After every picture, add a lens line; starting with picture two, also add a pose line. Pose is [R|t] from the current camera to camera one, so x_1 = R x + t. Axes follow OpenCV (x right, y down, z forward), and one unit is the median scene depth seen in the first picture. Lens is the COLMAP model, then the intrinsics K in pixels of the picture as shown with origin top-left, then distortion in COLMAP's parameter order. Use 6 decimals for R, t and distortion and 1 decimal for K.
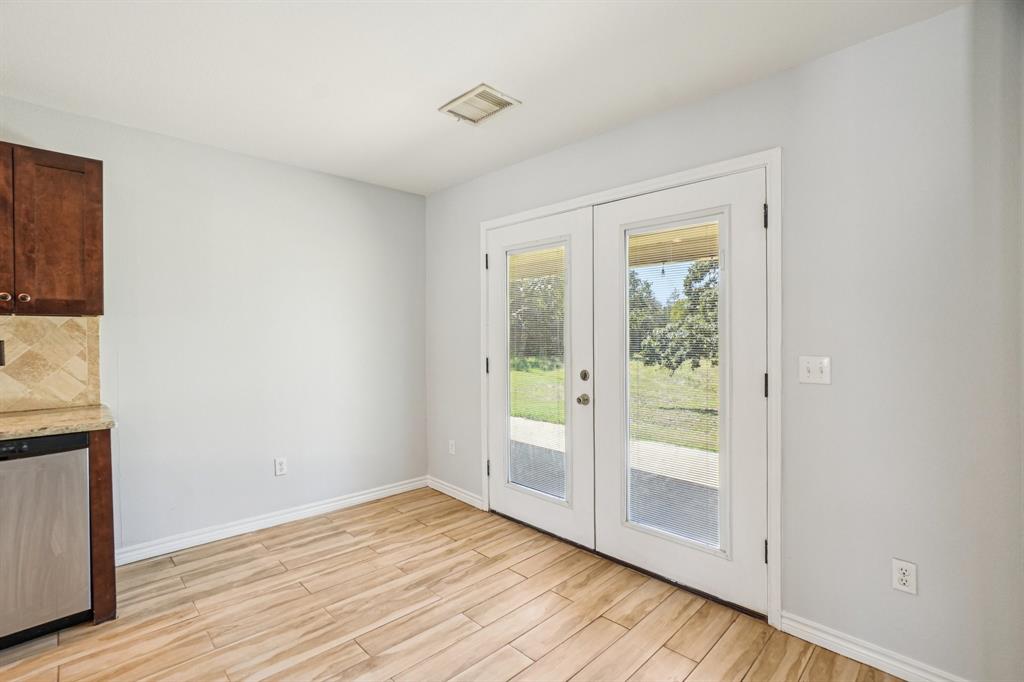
lens RADIAL K [[467.0, 0, 499.7], [0, 467.0, 337.2], [0, 0, 1]] dist [-0.032021, 0.000567]
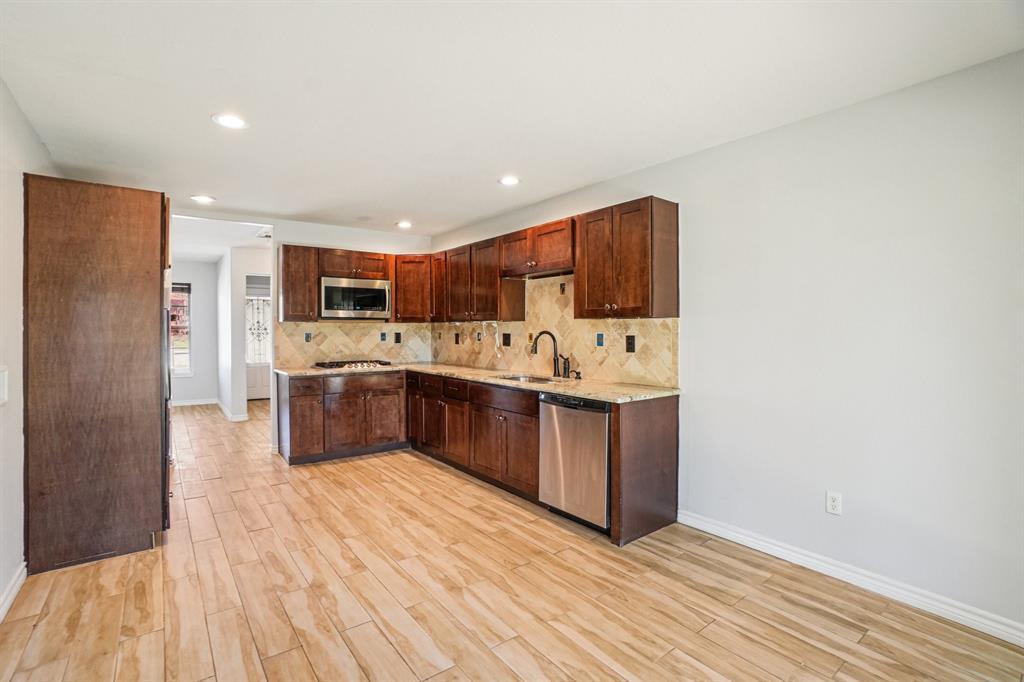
lens RADIAL K [[483.1, 0, 511.2], [0, 483.1, 337.0], [0, 0, 1]] dist [-0.055418, 0.019488]
pose [[-0.113882, 0.014512, -0.993388, 0.436171], [-0.007795, 0.999849, 0.015501, -0.008343], [0.993464, 0.009509, -0.113752, 0.649478]]
